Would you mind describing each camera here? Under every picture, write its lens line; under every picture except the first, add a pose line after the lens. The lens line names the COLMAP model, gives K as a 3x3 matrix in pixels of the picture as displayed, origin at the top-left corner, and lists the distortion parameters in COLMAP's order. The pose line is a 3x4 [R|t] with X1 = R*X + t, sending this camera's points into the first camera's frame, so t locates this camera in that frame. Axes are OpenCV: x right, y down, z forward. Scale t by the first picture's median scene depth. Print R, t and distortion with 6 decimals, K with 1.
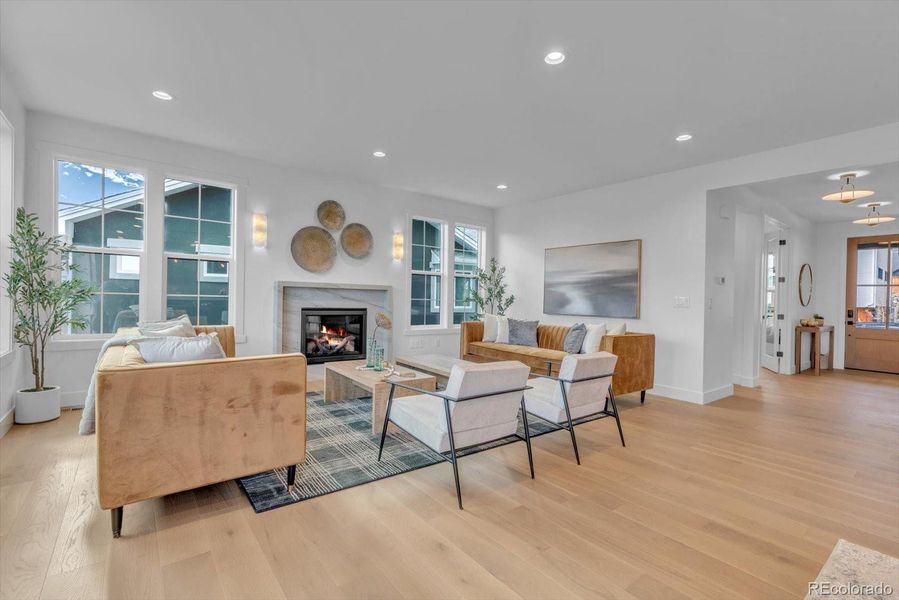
lens RADIAL K [[411.6, 0, 444.4], [0, 411.6, 297.9], [0, 0, 1]] dist [0.001618, 0.001399]
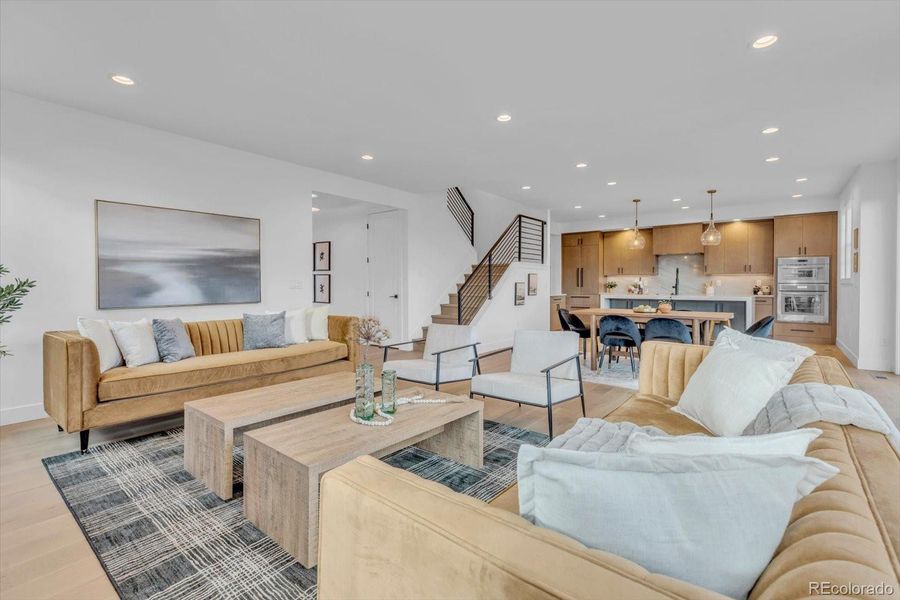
lens RADIAL K [[412.1, 0, 454.7], [0, 412.1, 293.1], [0, 0, 1]] dist [0.001618, 0.001399]
pose [[-0.223725, -0.044356, 0.973643, -0.514733], [0.000235, 0.998961, 0.045564, -0.013819], [-0.974652, 0.010423, -0.223482, 0.717652]]
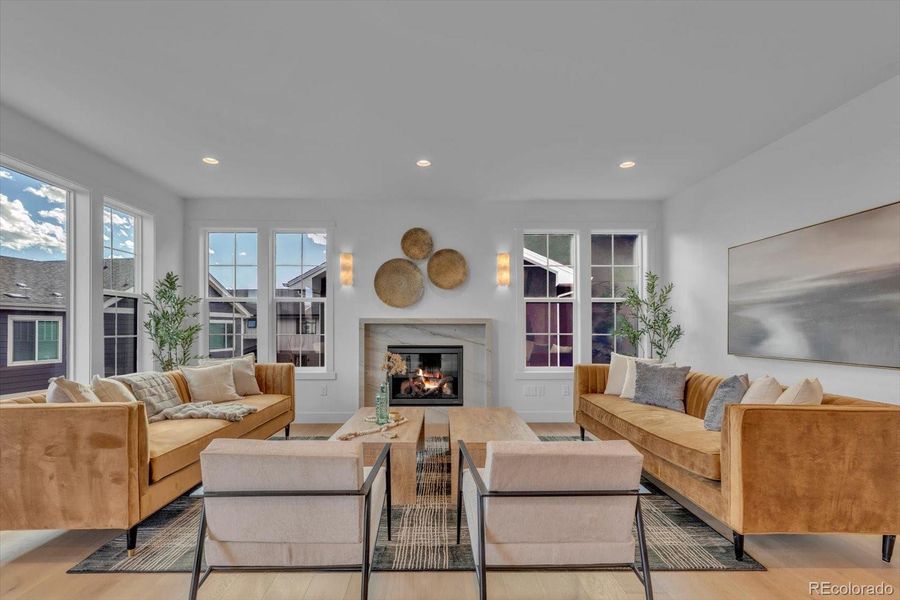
lens RADIAL K [[412.1, 0, 434.8], [0, 412.1, 326.6], [0, 0, 1]] dist [0.001618, 0.001399]
pose [[0.796009, -0.026201, -0.604718, 0.301954], [0.019121, 0.999653, -0.018144, -0.000354], [0.604983, 0.002880, 0.796233, 0.291544]]
